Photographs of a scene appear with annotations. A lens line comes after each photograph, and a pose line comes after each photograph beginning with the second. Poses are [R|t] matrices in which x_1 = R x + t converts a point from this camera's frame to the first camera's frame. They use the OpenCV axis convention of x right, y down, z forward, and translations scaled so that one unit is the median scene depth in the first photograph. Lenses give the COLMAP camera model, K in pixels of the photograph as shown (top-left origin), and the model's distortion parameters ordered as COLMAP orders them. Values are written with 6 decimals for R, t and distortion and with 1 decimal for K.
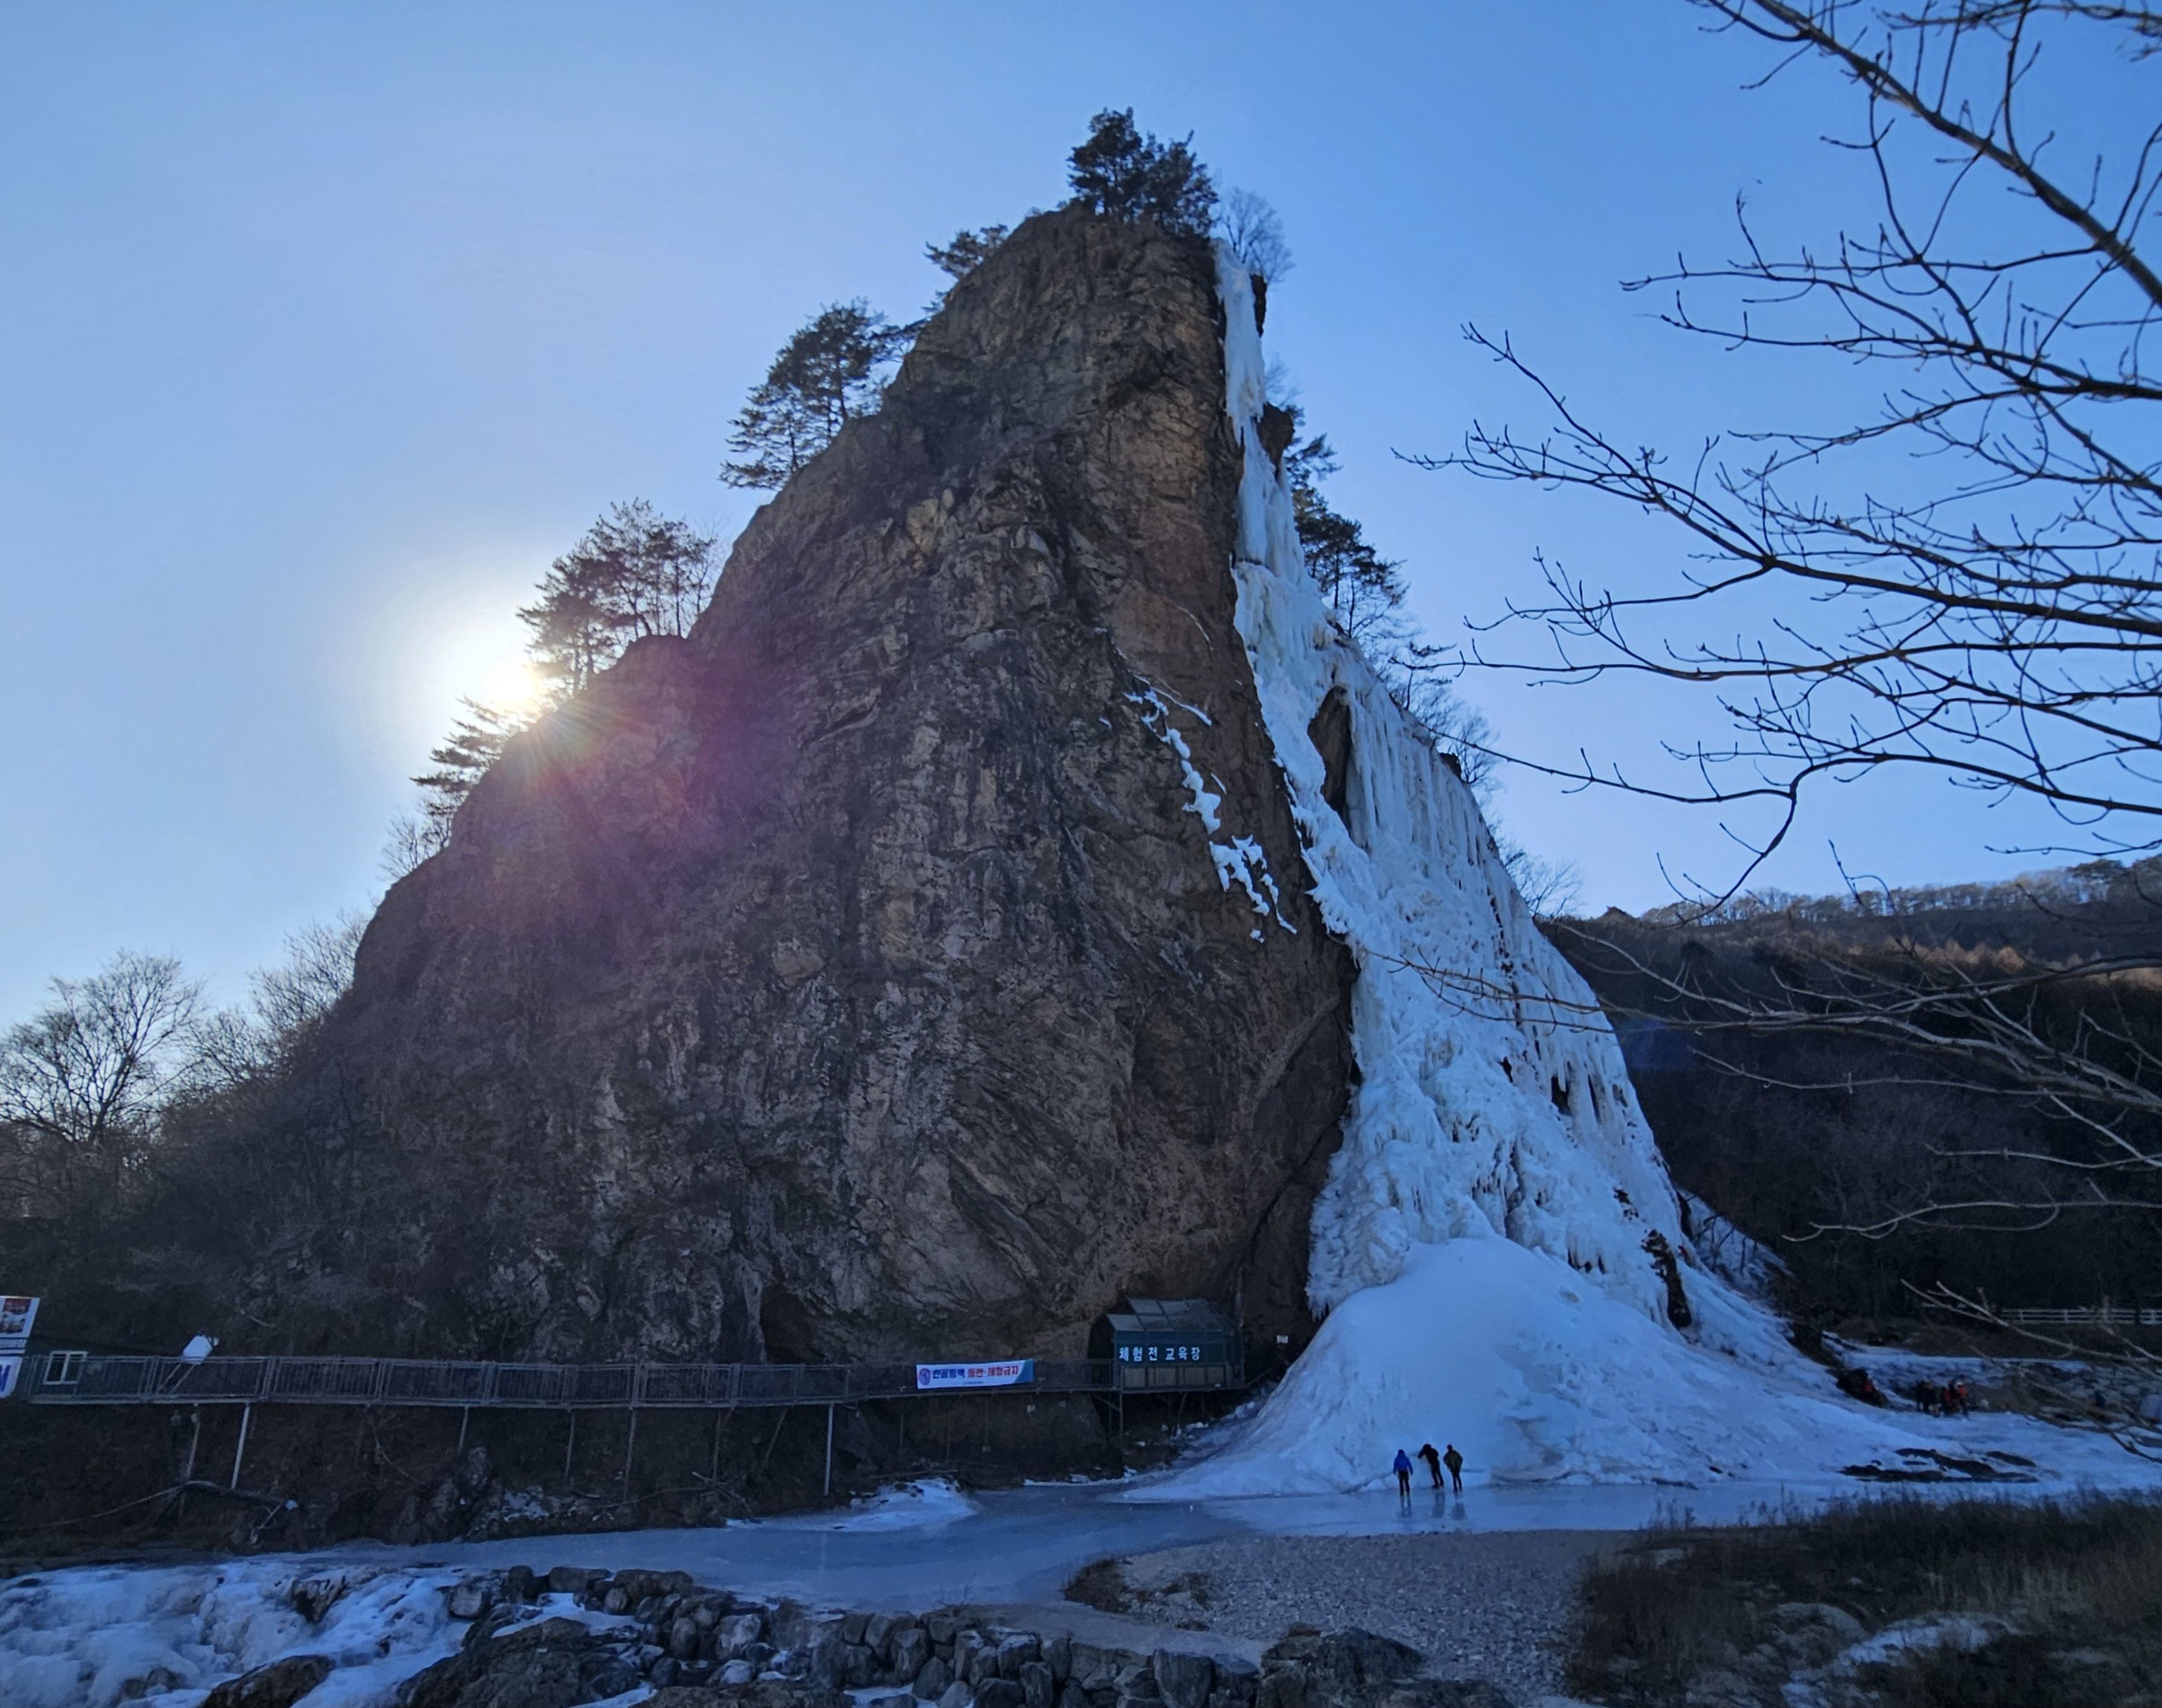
lens RADIAL K [[1327.0, 0, 1081.0], [0, 1327.0, 854.0], [0, 0, 1]] dist [0.004143, 0.001043]
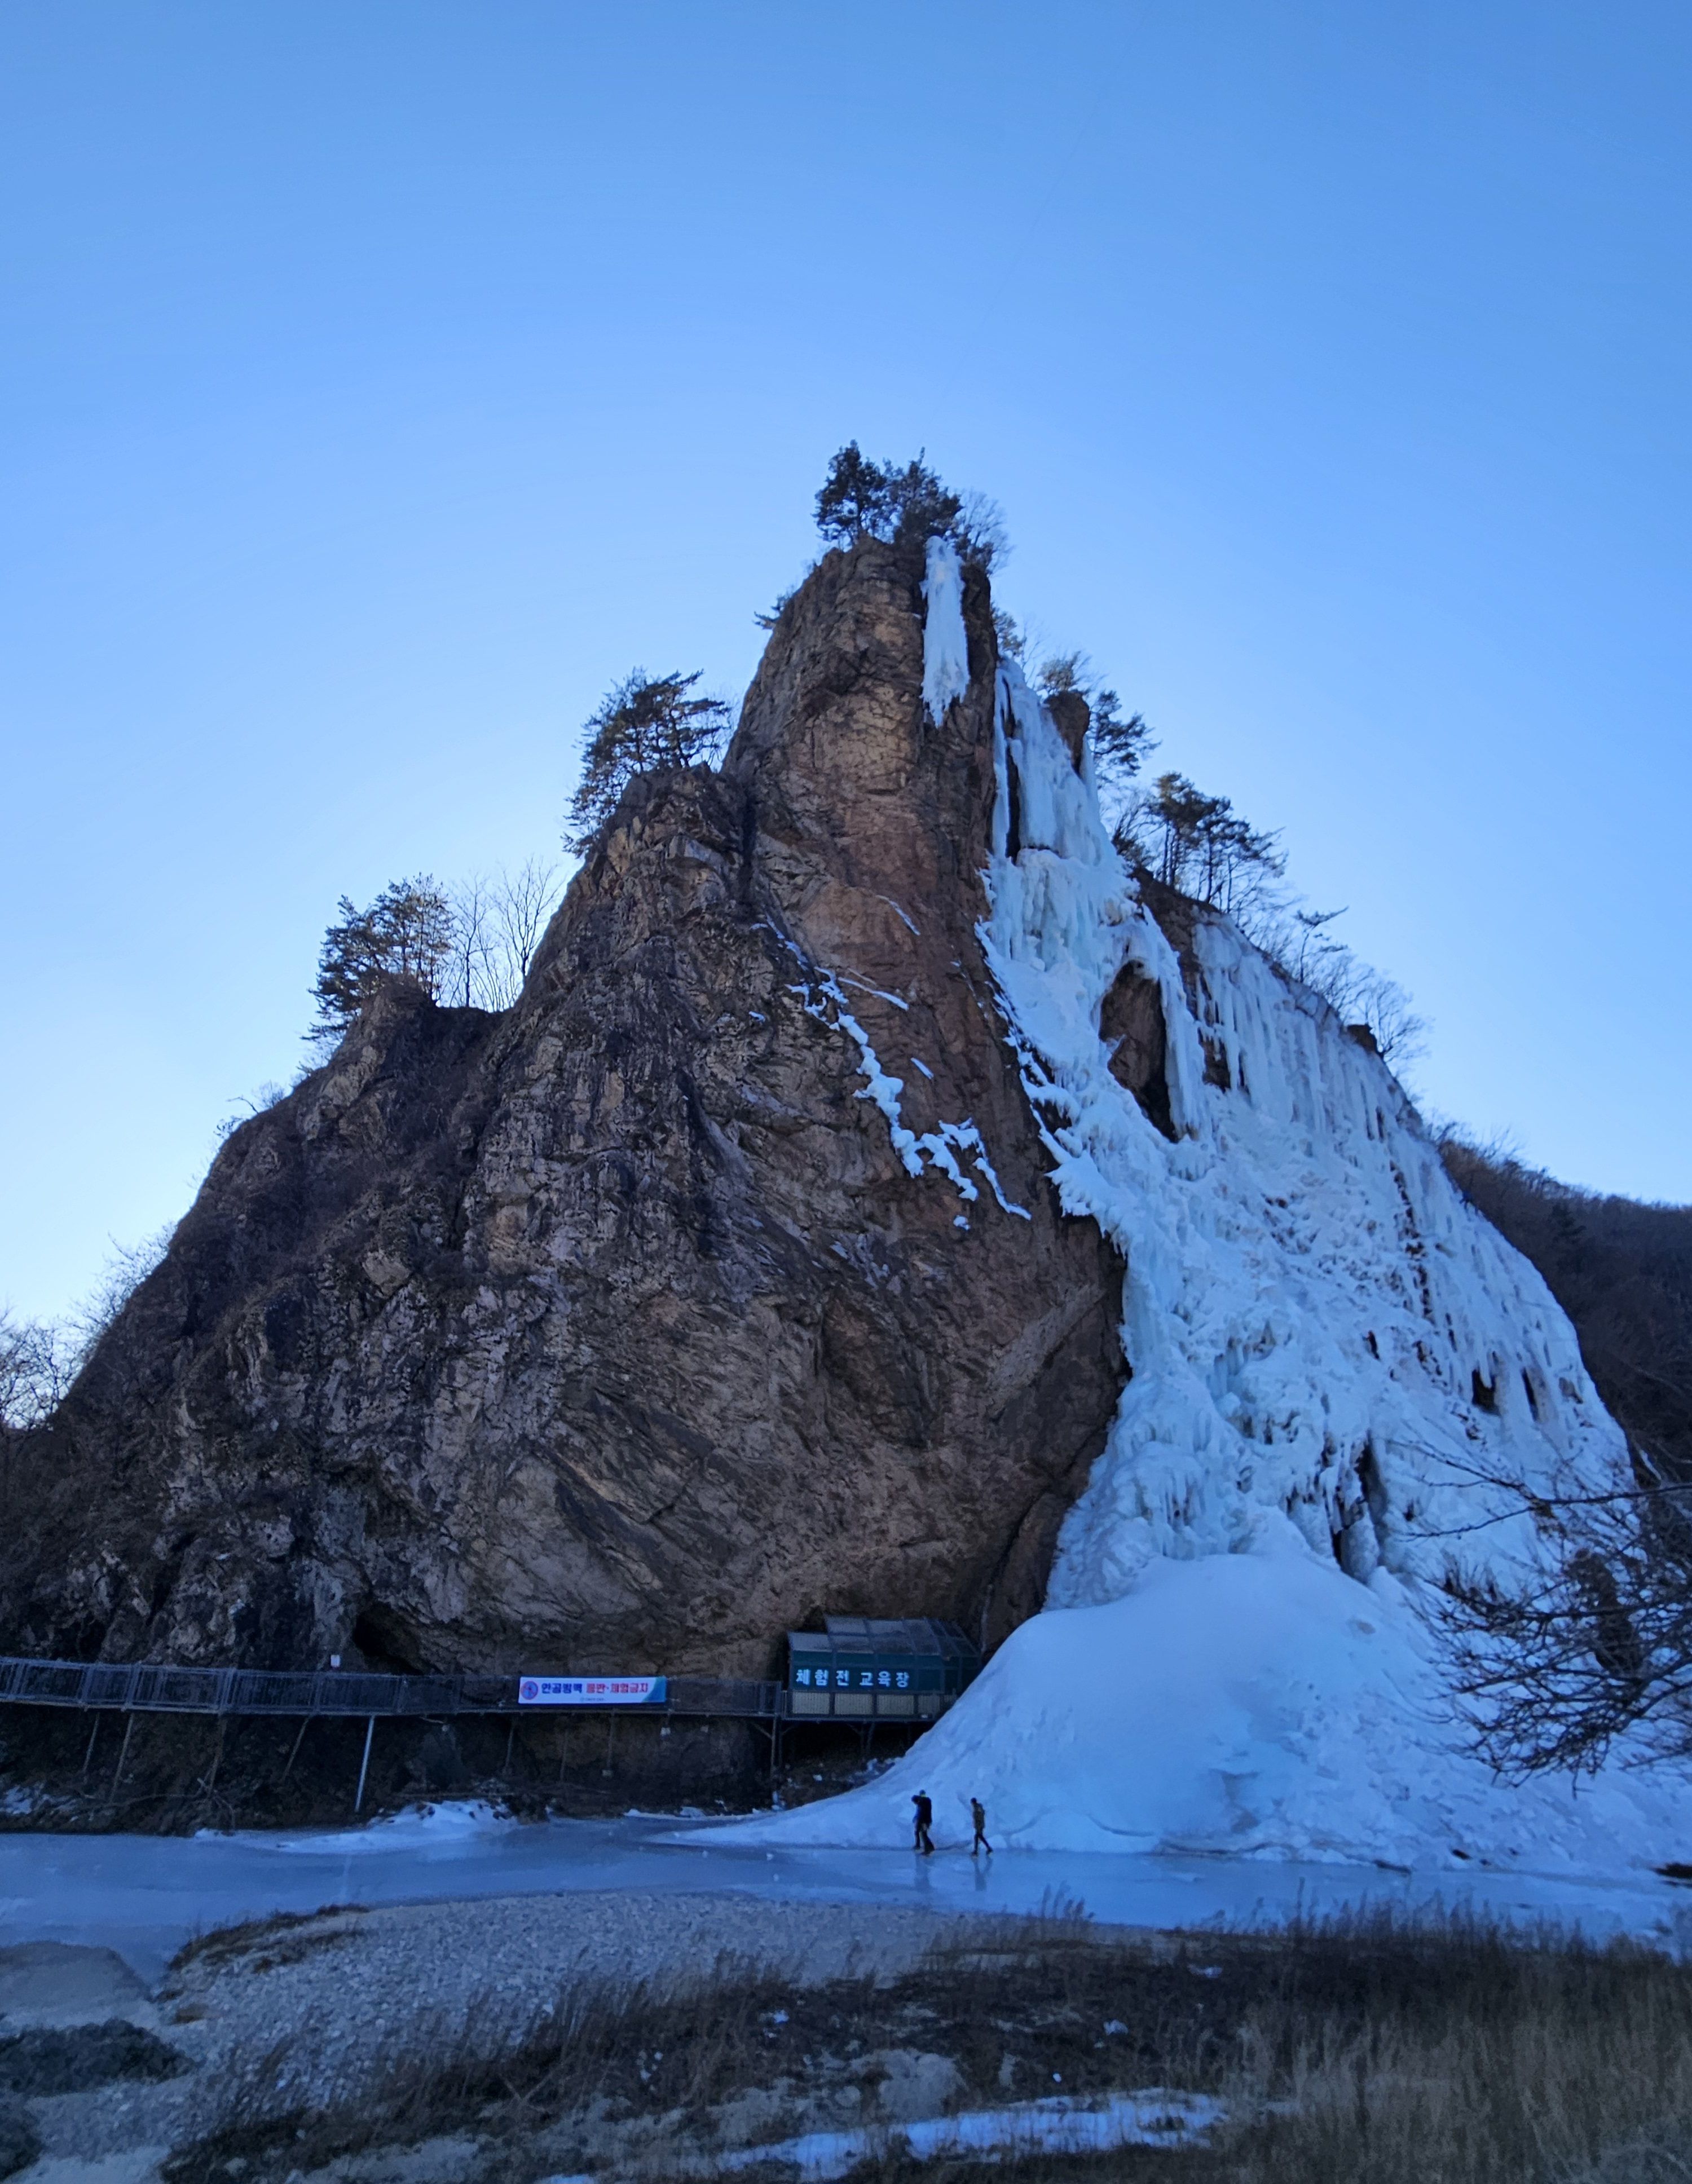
lens RADIAL K [[1233.8, 0, 846.0], [0, 1233.8, 1092.0], [0, 0, 1]] dist [0.004780, -0.000968]
pose [[0.952852, -0.100405, -0.286342, 0.335443], [0.076095, 0.992581, -0.094826, 0.049229], [0.293739, 0.068566, 0.953424, 0.142268]]
